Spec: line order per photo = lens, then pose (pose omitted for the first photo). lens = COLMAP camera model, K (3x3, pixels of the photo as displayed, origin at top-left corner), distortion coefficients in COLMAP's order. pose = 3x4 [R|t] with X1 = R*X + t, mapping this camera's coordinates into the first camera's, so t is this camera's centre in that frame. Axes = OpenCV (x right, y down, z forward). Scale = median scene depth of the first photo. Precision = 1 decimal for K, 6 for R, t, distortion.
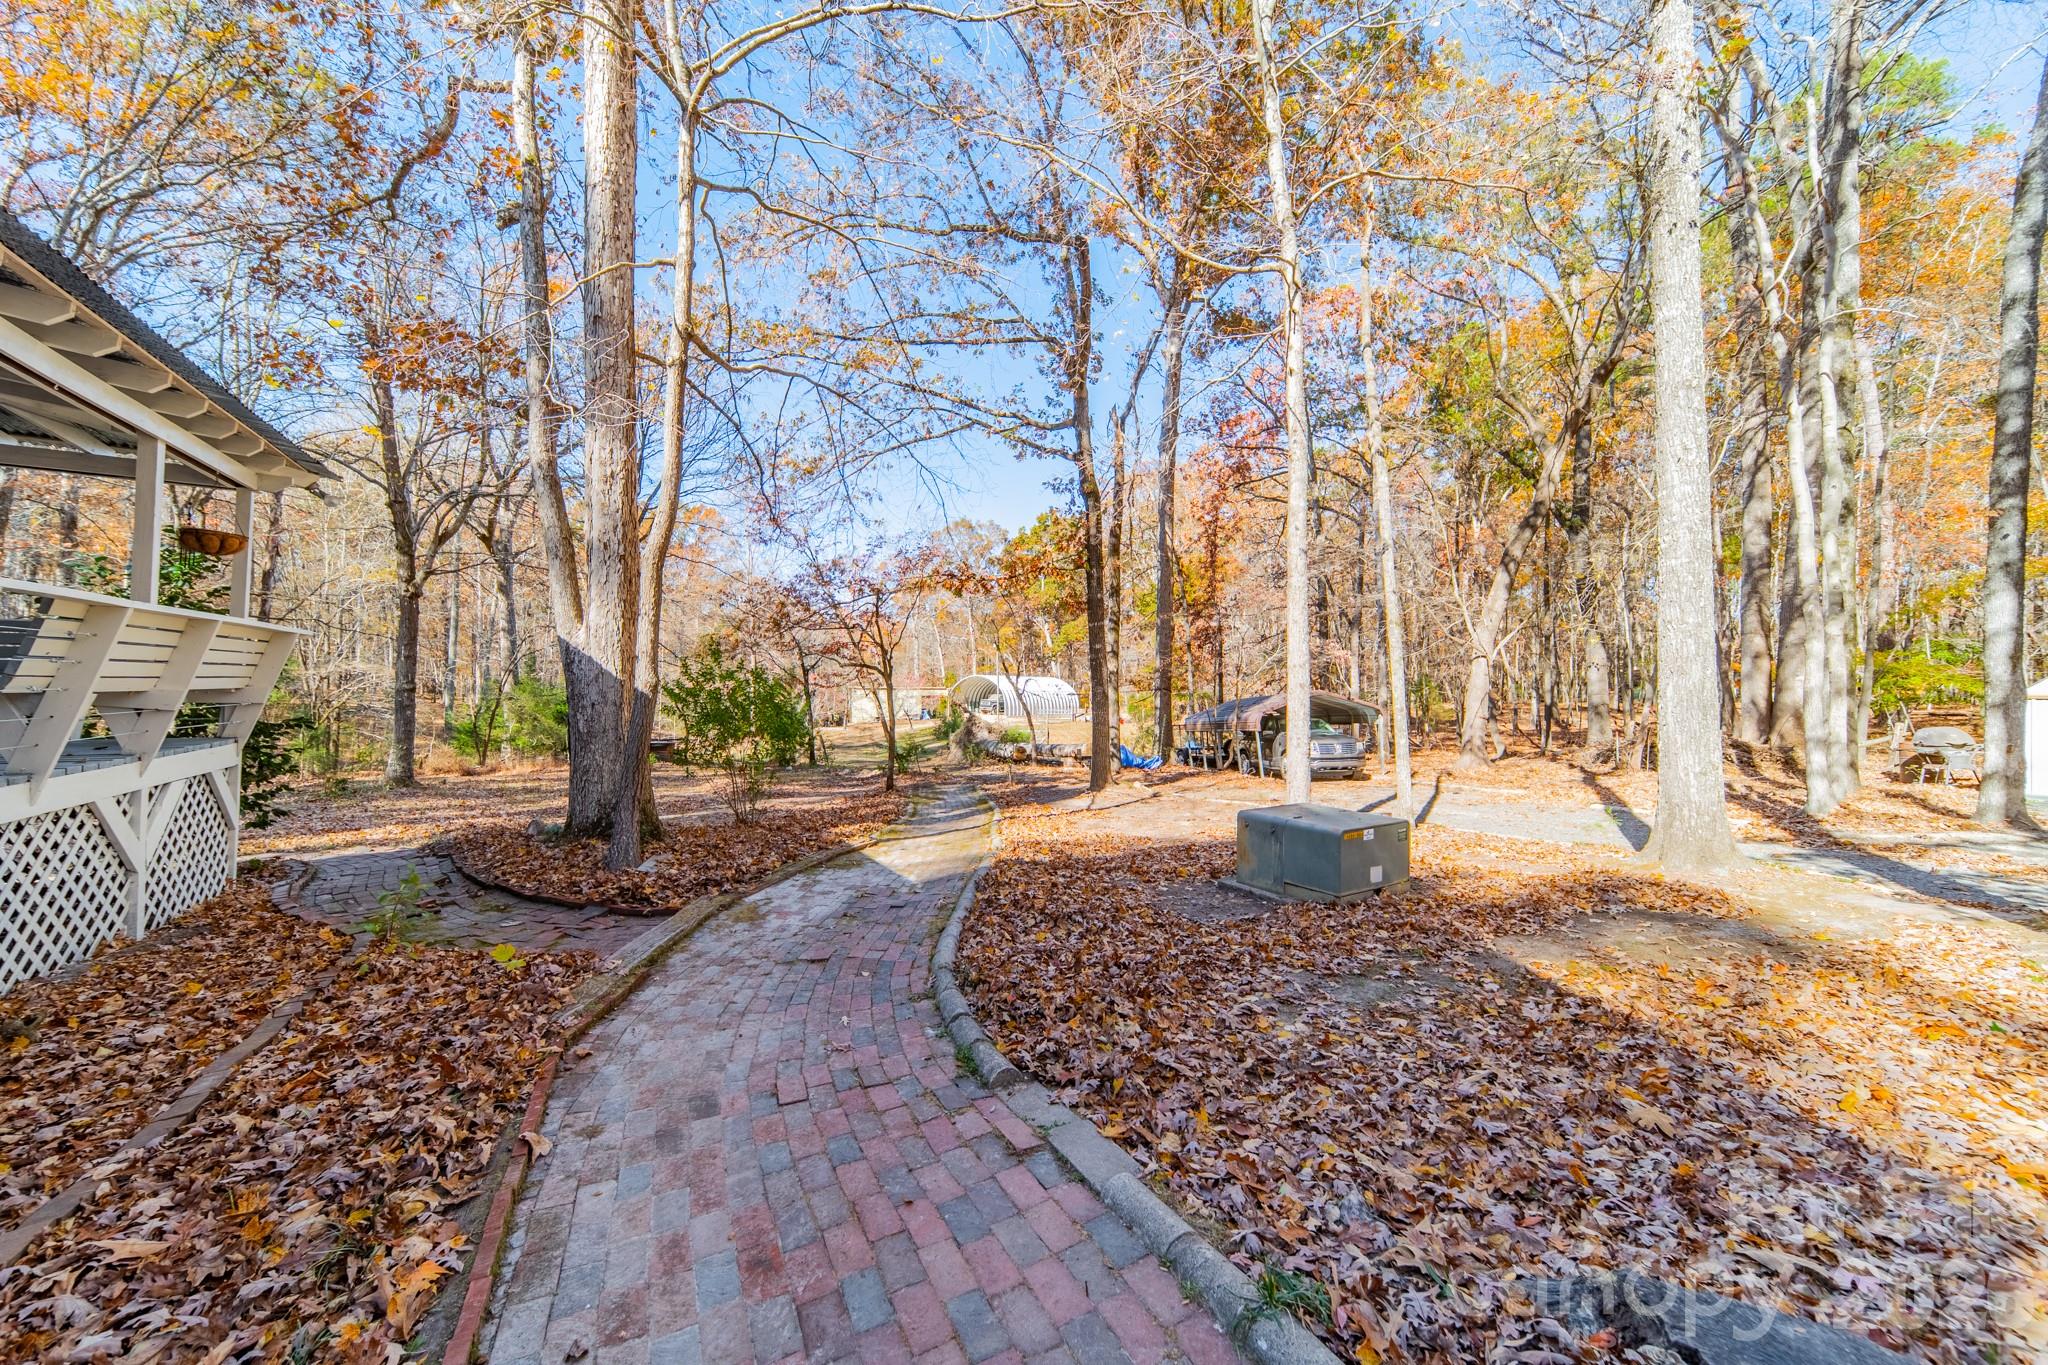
lens RADIAL K [[712.5, 0, 1027.0], [0, 712.5, 680.0], [0, 0, 1]] dist [-0.001730, -0.000111]
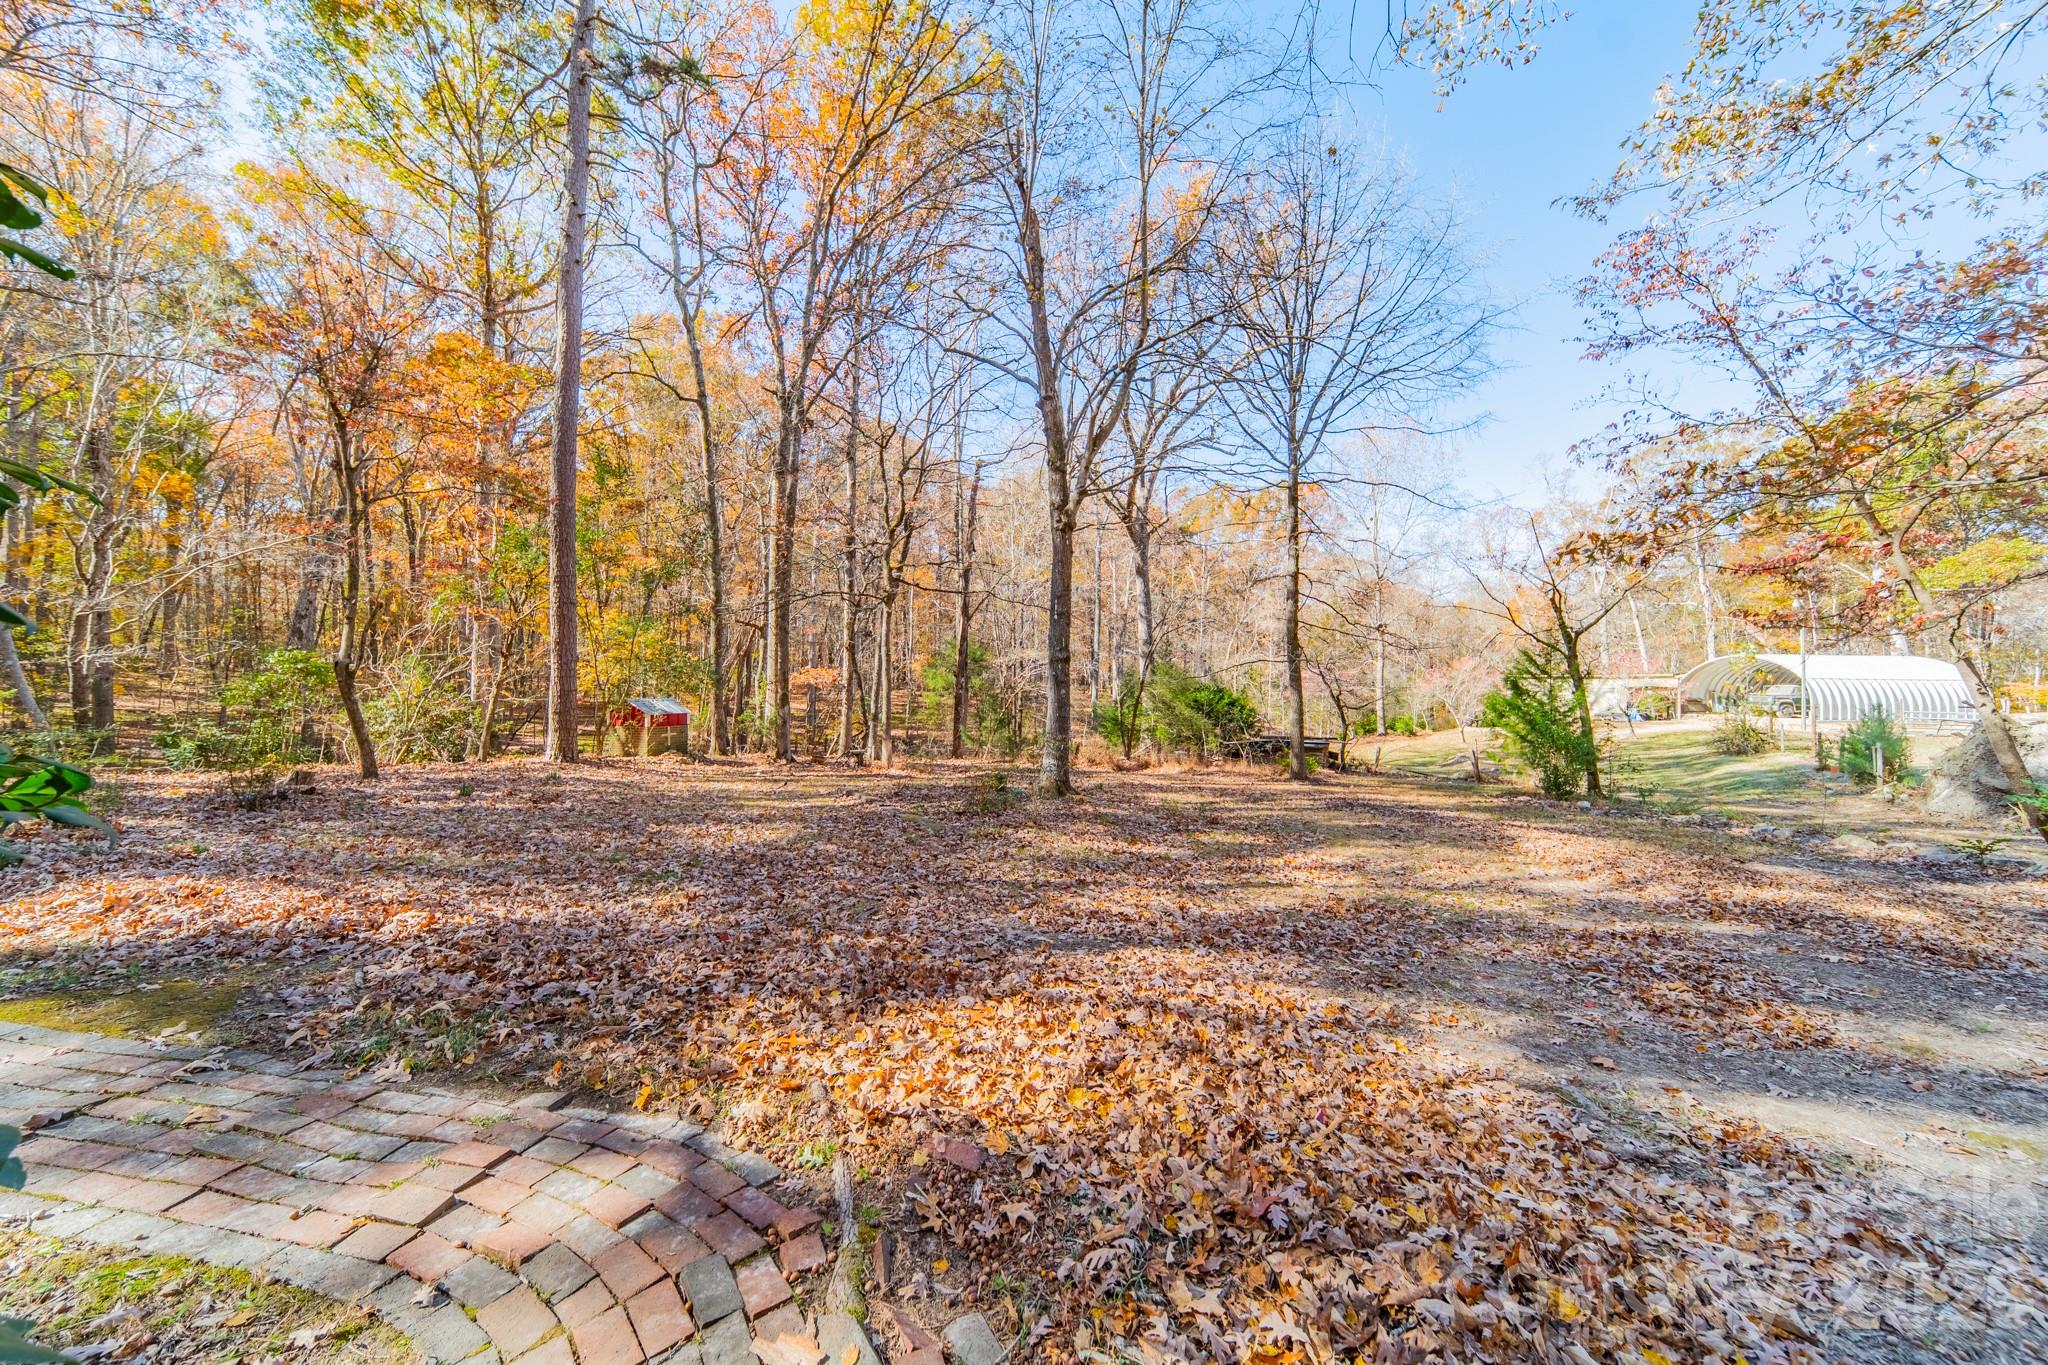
lens RADIAL K [[712.5, 0, 1026.7], [0, 712.5, 685.0], [0, 0, 1]] dist [-0.001730, -0.000111]
pose [[0.716124, -0.005249, -0.697953, -0.264635], [0.012941, 0.999900, 0.005757, 0.024133], [0.697853, -0.013155, 0.716120, 0.308552]]
